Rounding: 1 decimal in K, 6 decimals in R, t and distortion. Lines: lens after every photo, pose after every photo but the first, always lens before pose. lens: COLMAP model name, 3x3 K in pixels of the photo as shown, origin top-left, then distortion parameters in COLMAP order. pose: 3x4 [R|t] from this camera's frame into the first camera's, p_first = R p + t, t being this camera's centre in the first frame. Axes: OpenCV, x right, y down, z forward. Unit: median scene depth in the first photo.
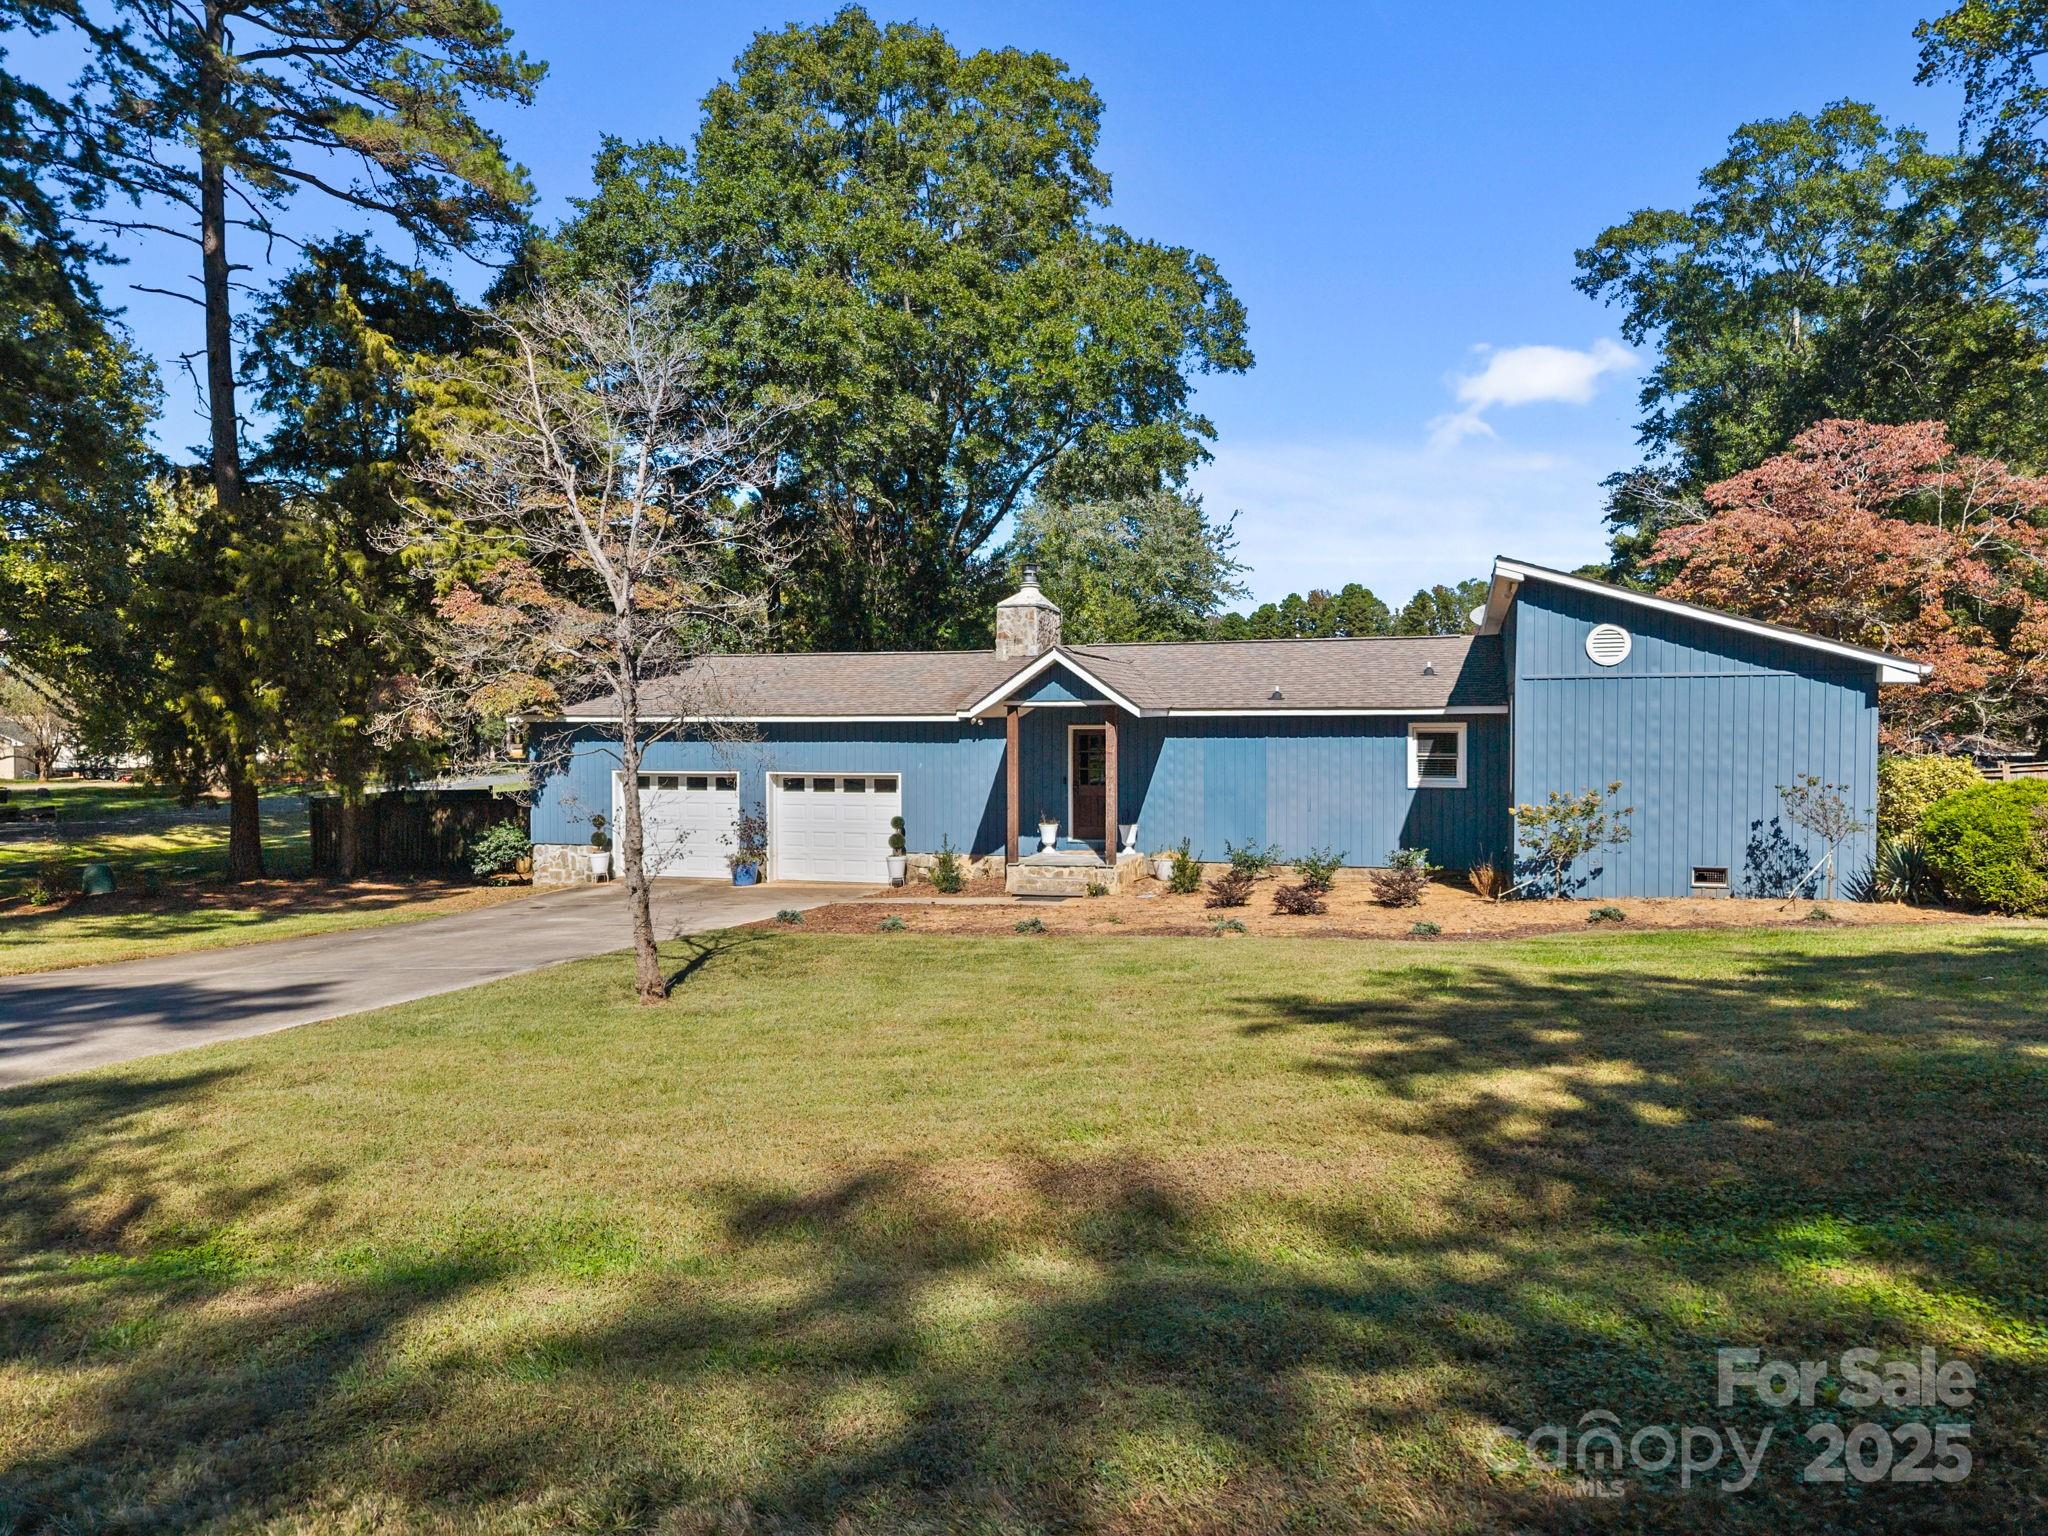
lens RADIAL K [[1331.9, 0, 1051.0], [0, 1331.9, 772.4], [0, 0, 1]] dist [0.006163, 0.006111]
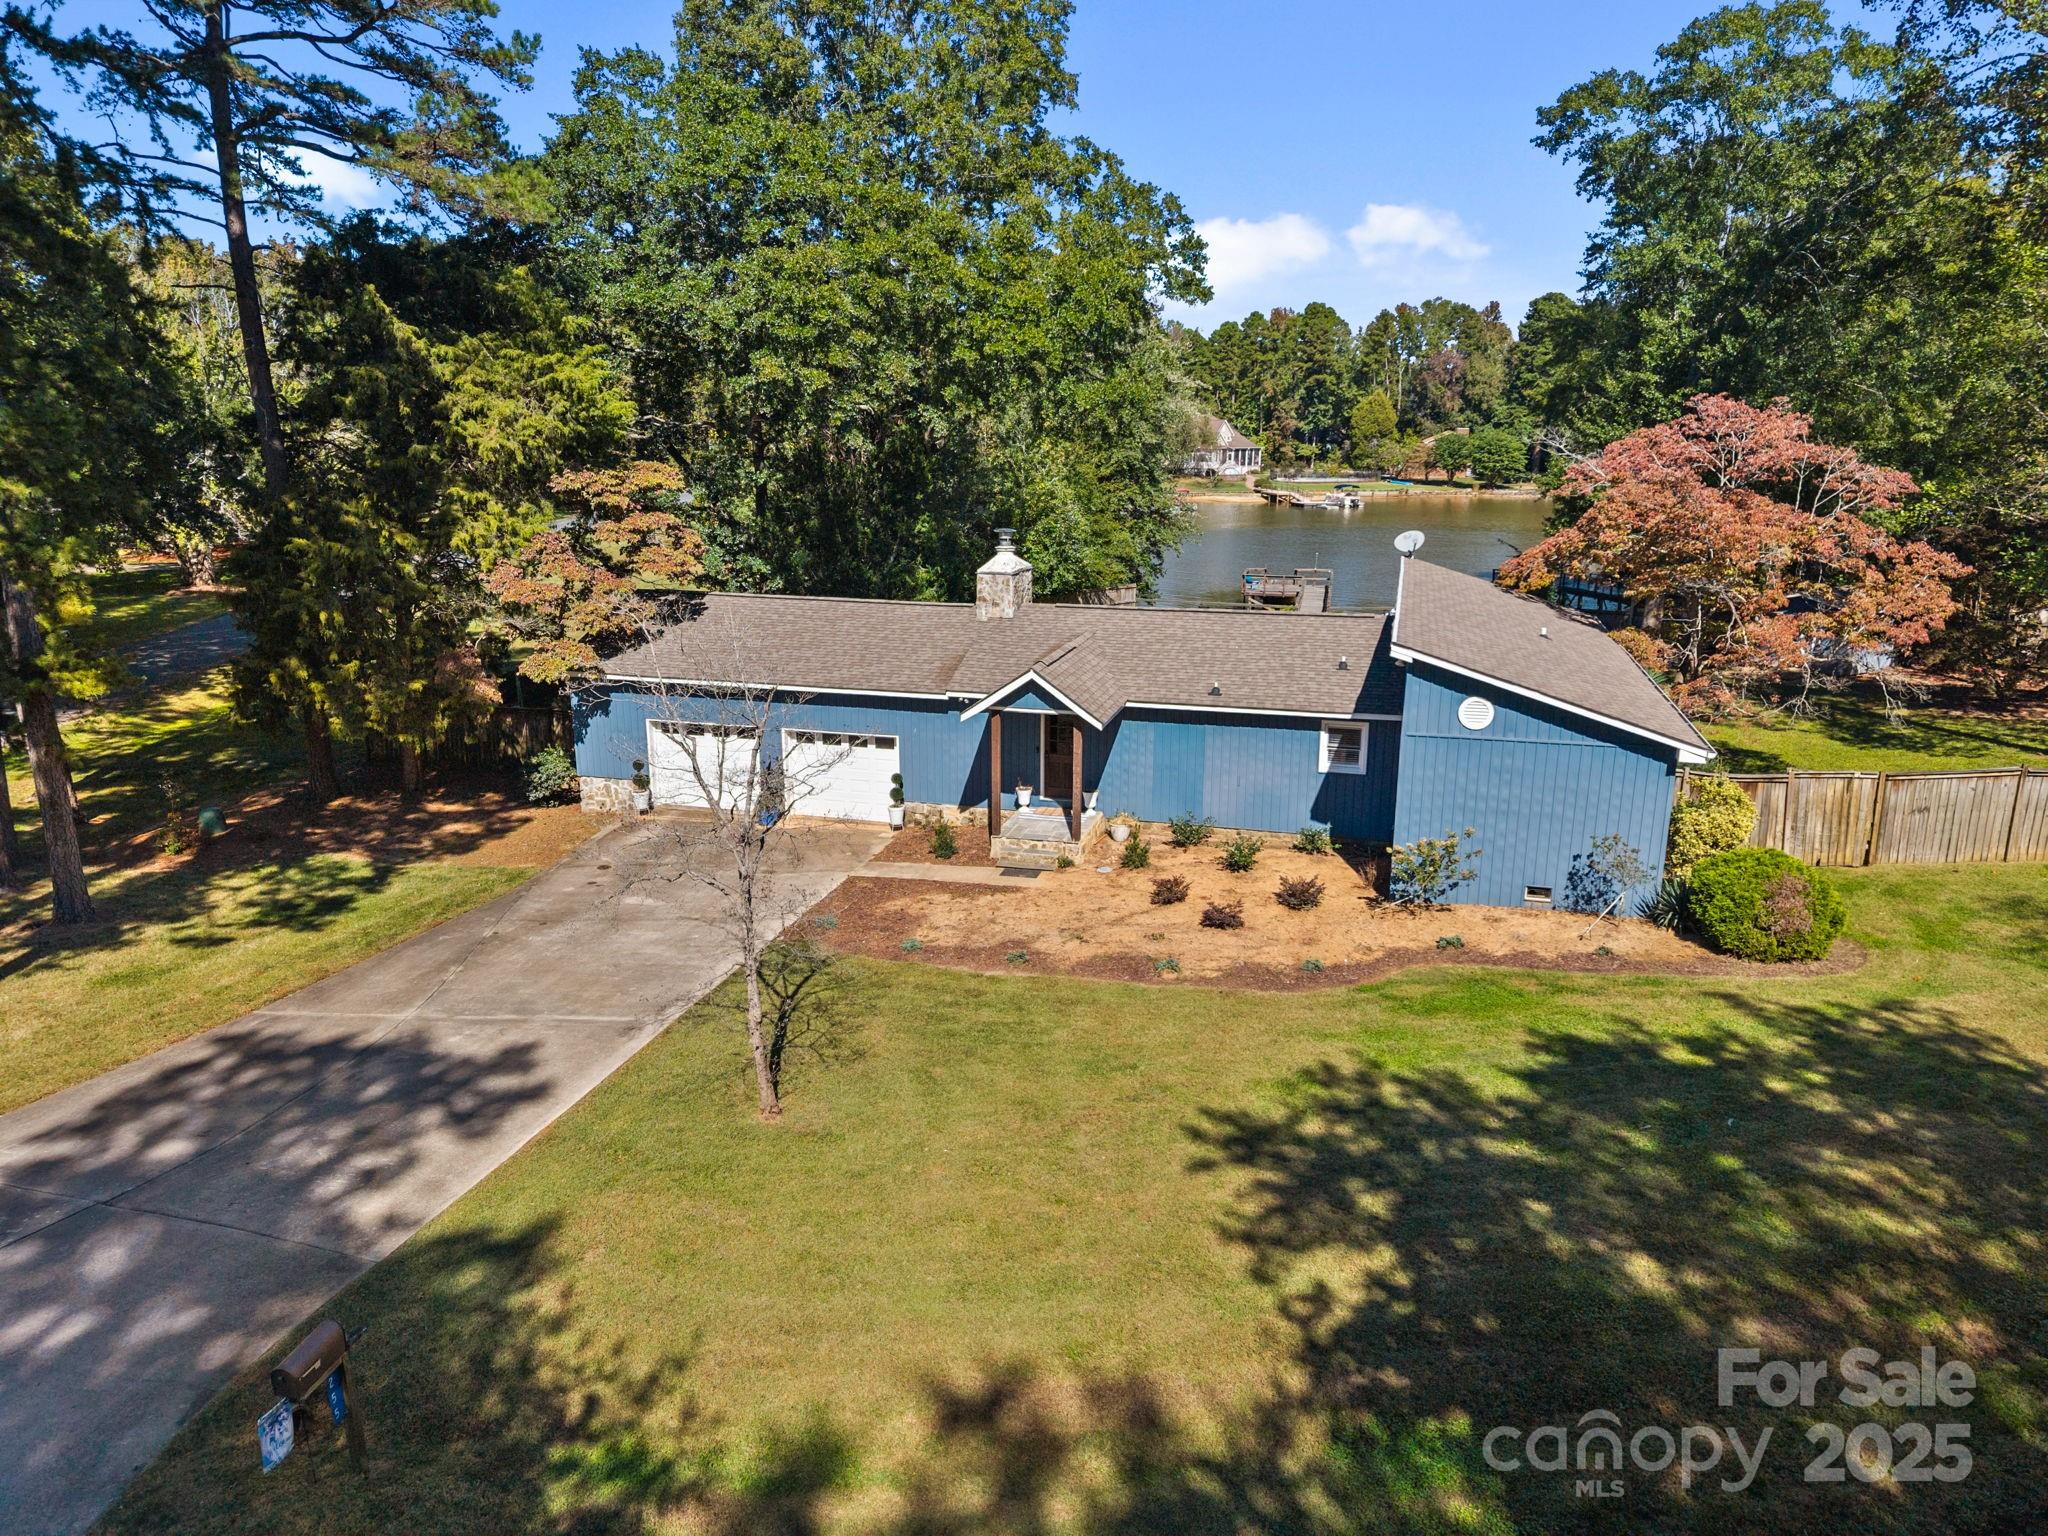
lens RADIAL K [[1299.2, 0, 1054.6], [0, 1299.2, 774.2], [0, 0, 1]] dist [0.014851, -0.002196]
pose [[0.999345, 0.000555, 0.036175, -0.015388], [-0.008247, 0.977052, 0.212840, -0.203674], [-0.035227, -0.212999, 0.976417, -0.132383]]
